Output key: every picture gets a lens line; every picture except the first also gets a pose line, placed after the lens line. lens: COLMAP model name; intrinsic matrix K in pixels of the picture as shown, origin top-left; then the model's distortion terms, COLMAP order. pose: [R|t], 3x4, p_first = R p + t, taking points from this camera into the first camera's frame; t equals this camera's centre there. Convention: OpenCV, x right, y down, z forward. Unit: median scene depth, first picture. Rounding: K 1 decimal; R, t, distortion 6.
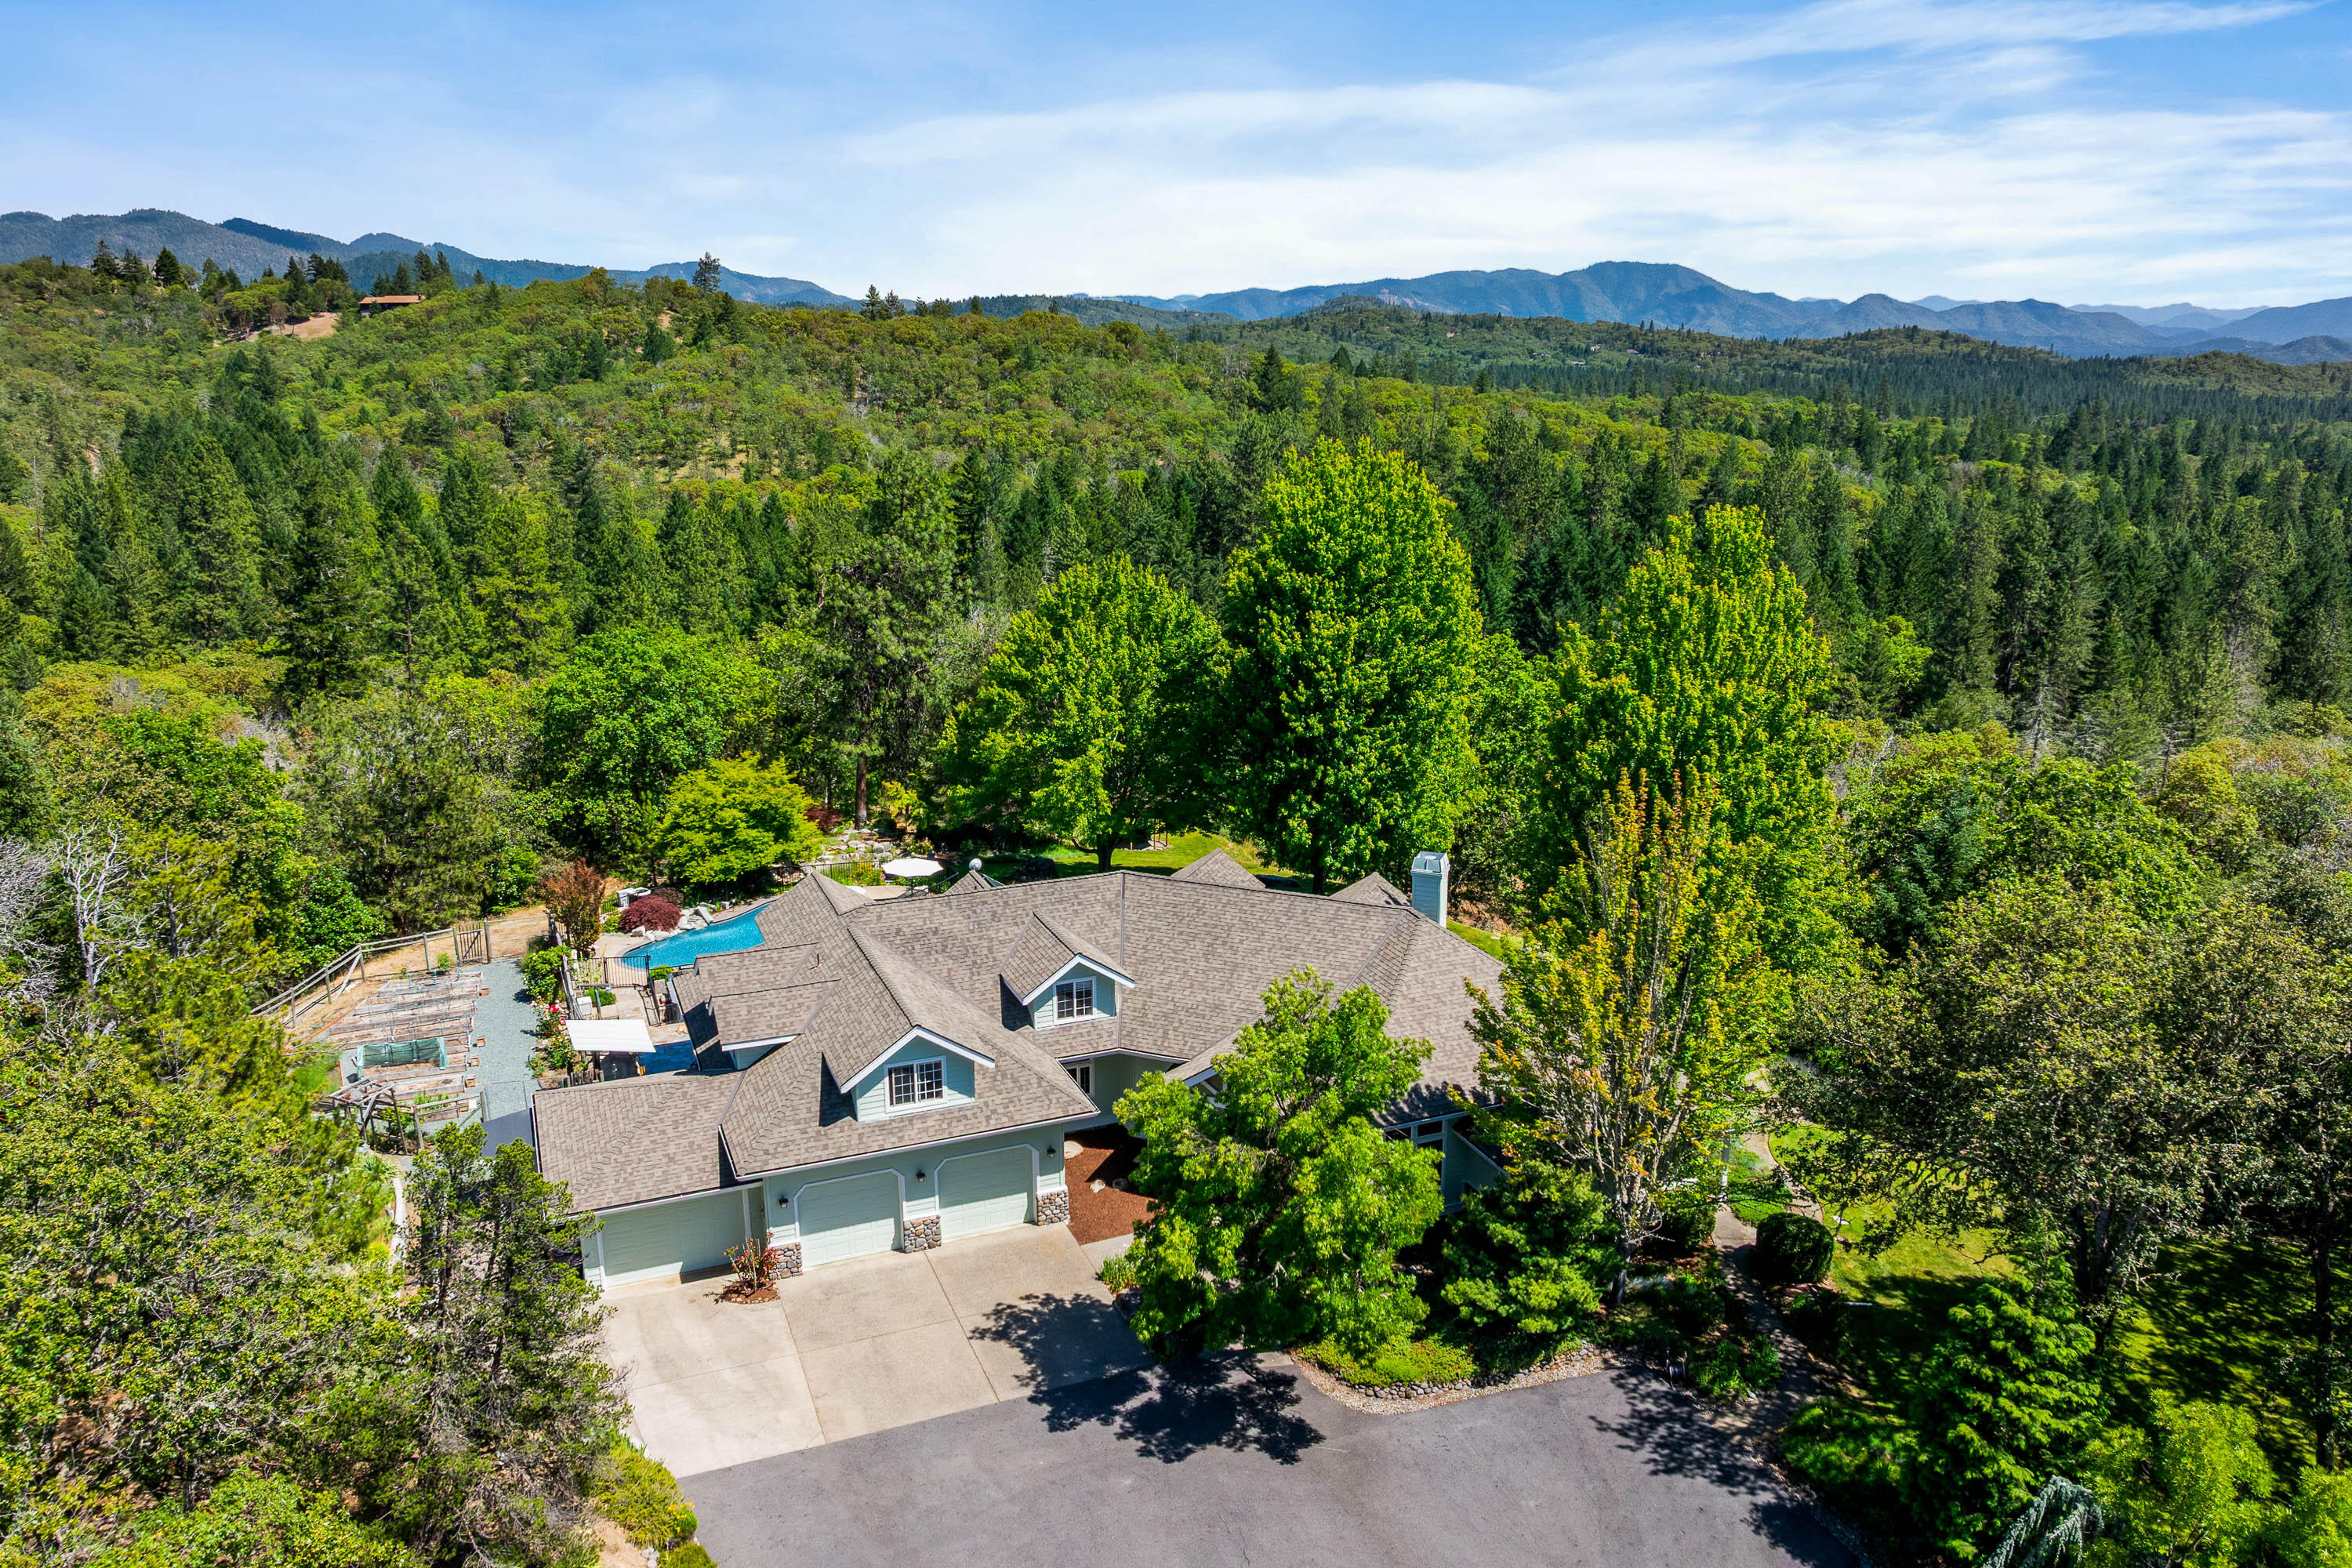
lens RADIAL K [[1650.3, 0, 1176.0], [0, 1650.3, 784.0], [0, 0, 1]] dist [-0.027424, -0.033334]
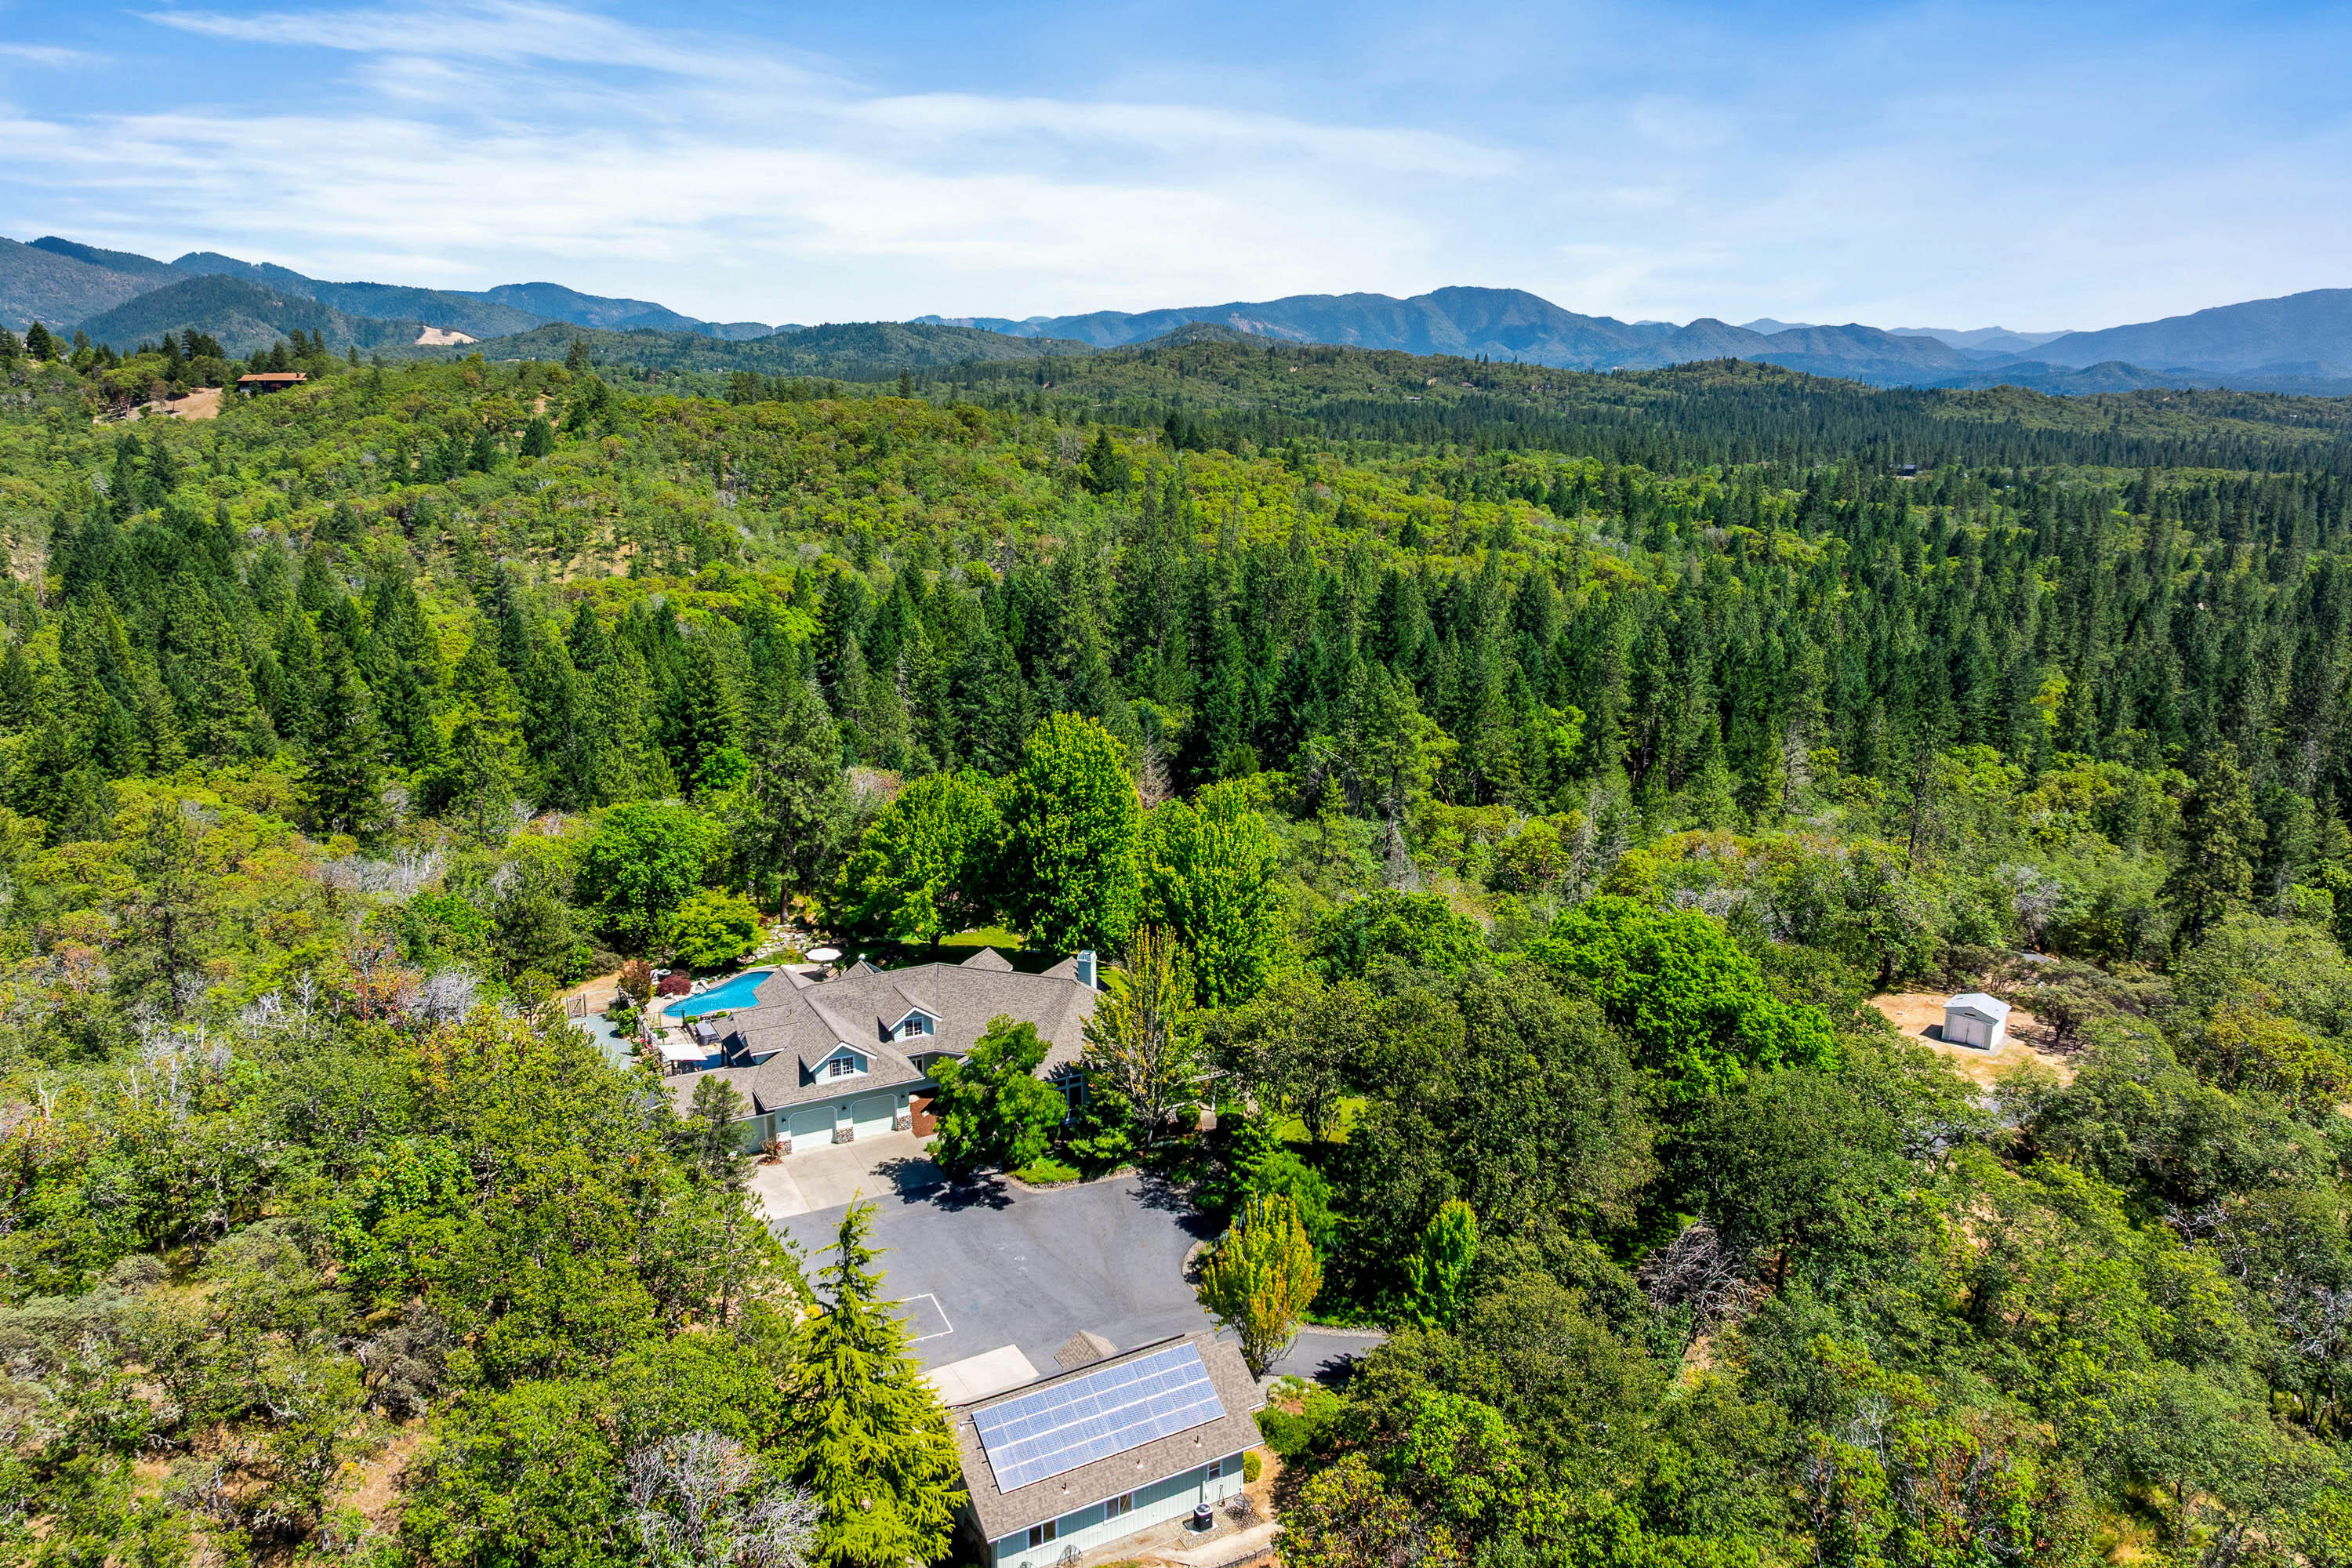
lens RADIAL K [[1650.3, 0, 1176.0], [0, 1650.3, 784.0], [0, 0, 1]] dist [-0.027424, -0.033334]
pose [[0.996317, -0.018738, 0.083678, 0.070964], [0.019707, 0.999748, -0.010760, -0.104794], [-0.083455, 0.012369, 0.996435, -0.784489]]
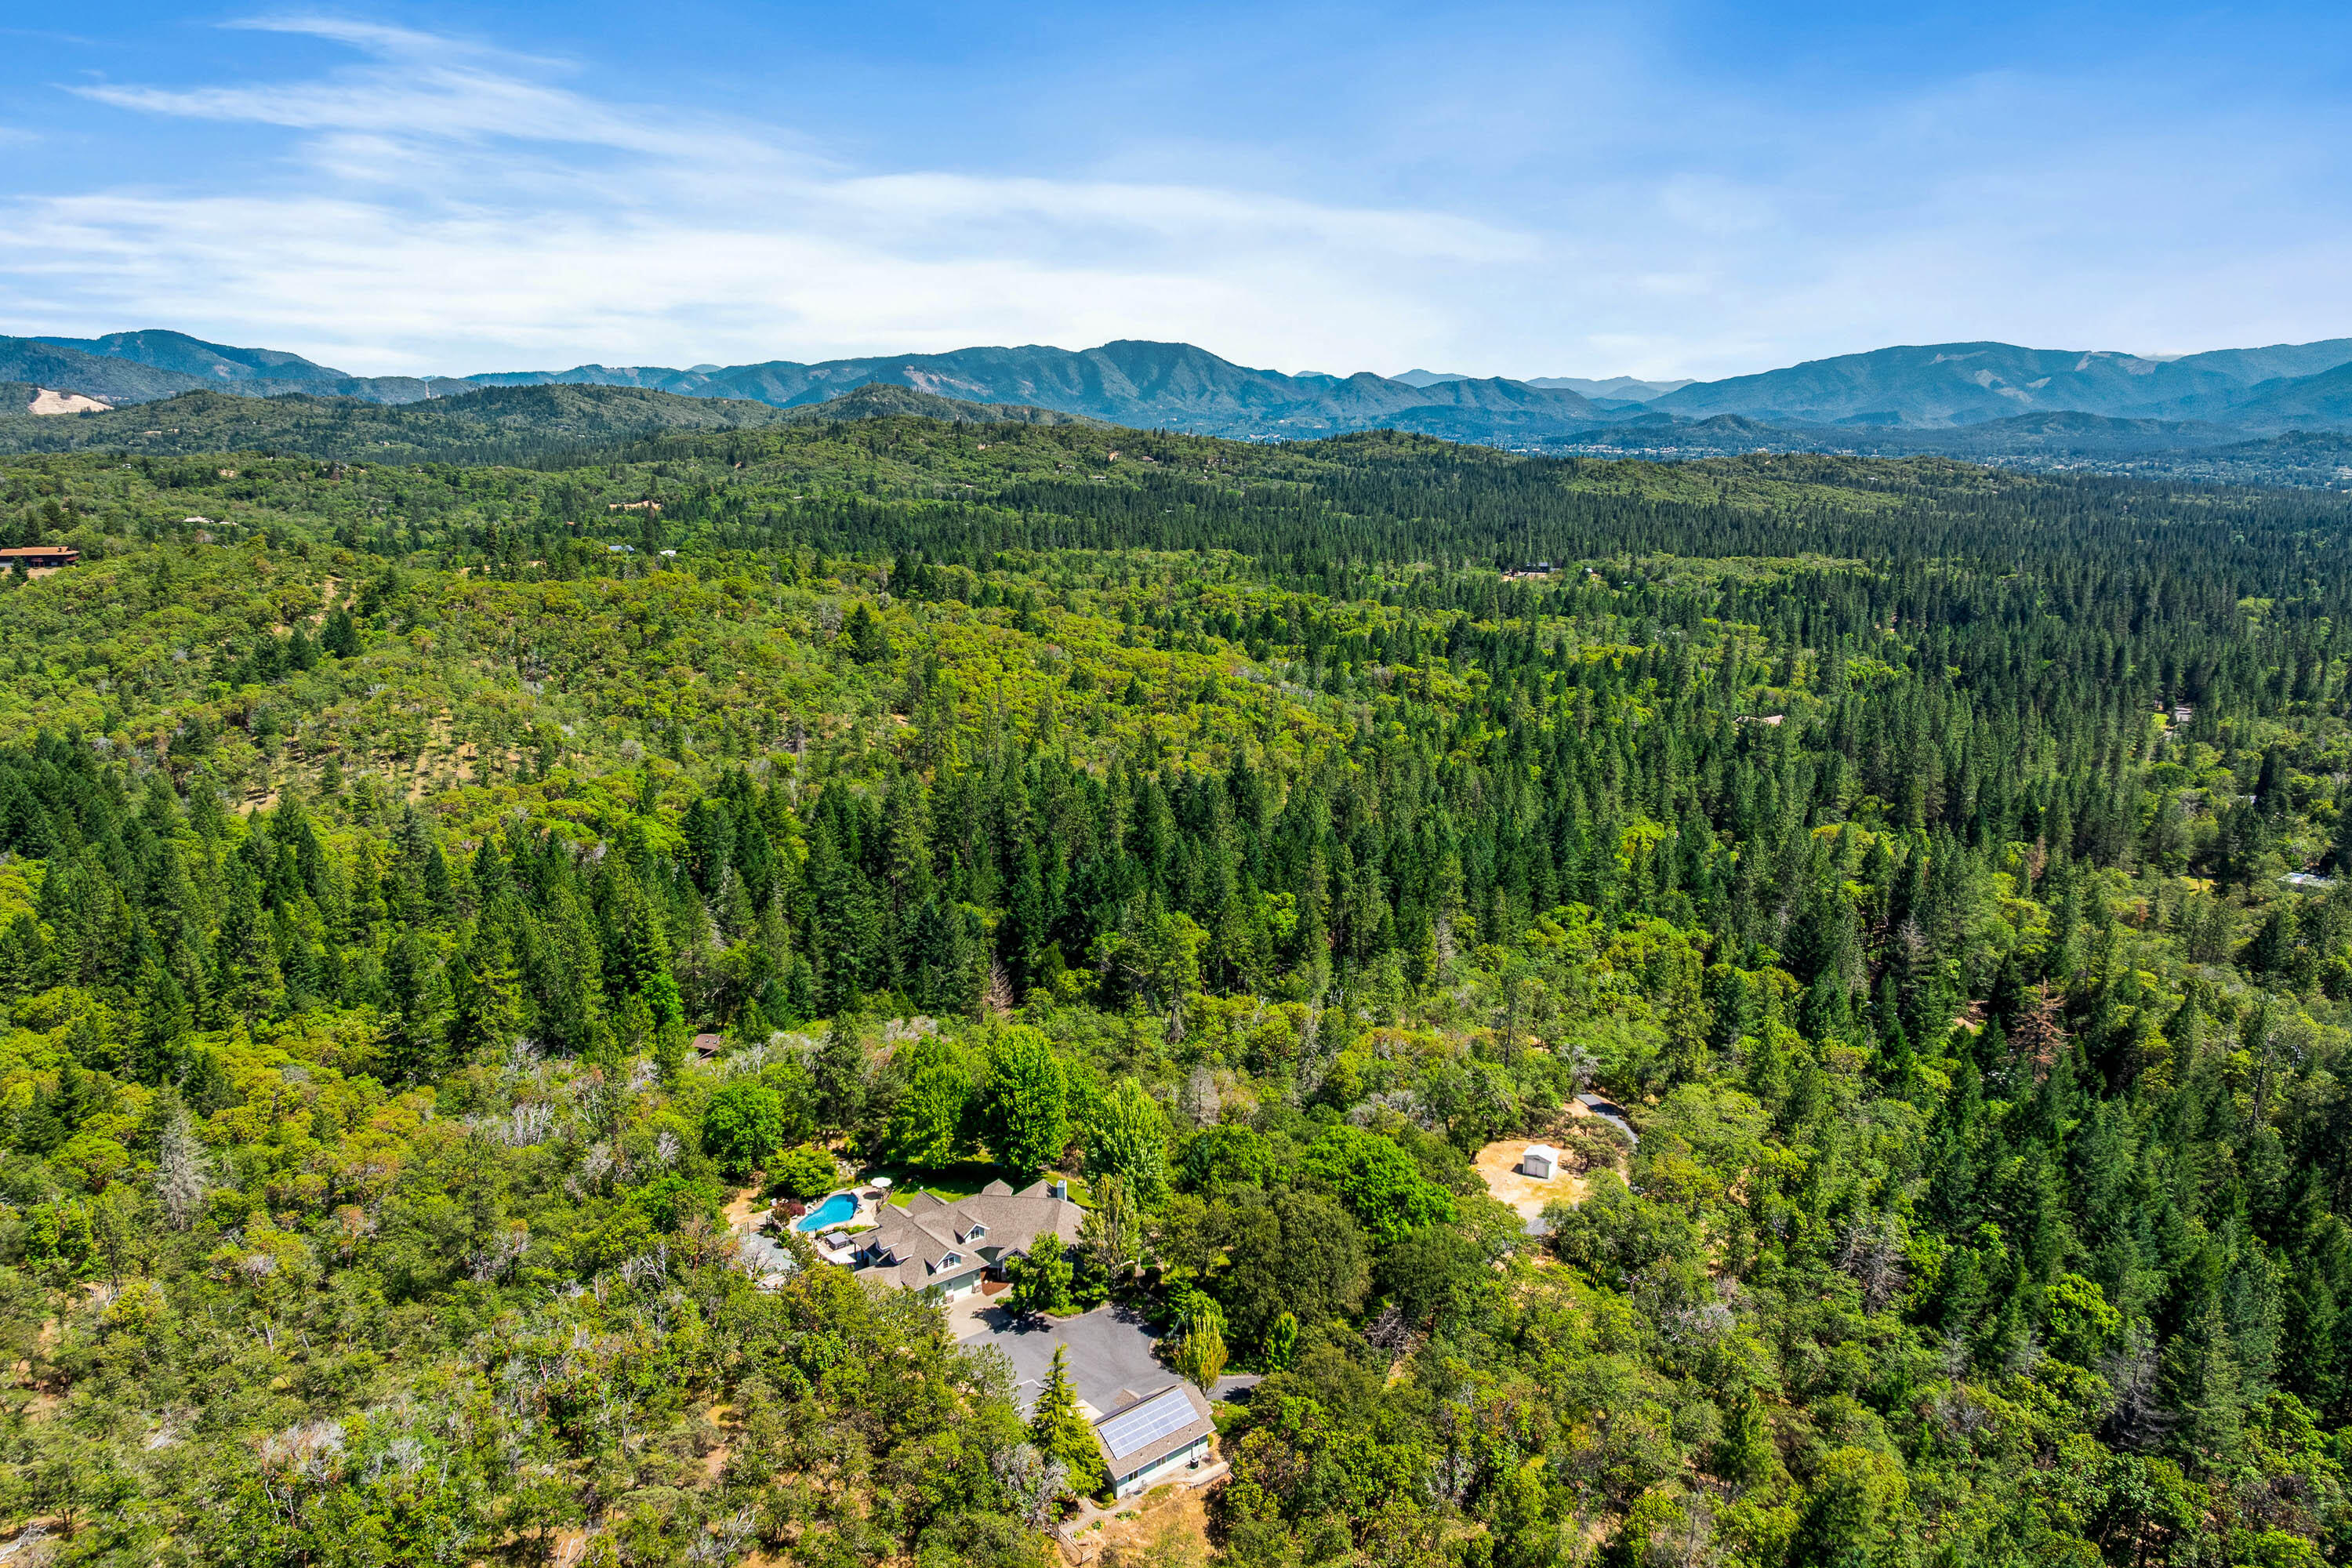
lens RADIAL K [[1649.6, 0, 1176.0], [0, 1649.6, 784.0], [0, 0, 1]] dist [-0.034680, -0.000115]
pose [[0.961730, -0.055357, 0.268349, -0.400227], [0.065561, 0.997421, -0.029209, -0.533825], [-0.266040, 0.045684, 0.962879, -1.980420]]
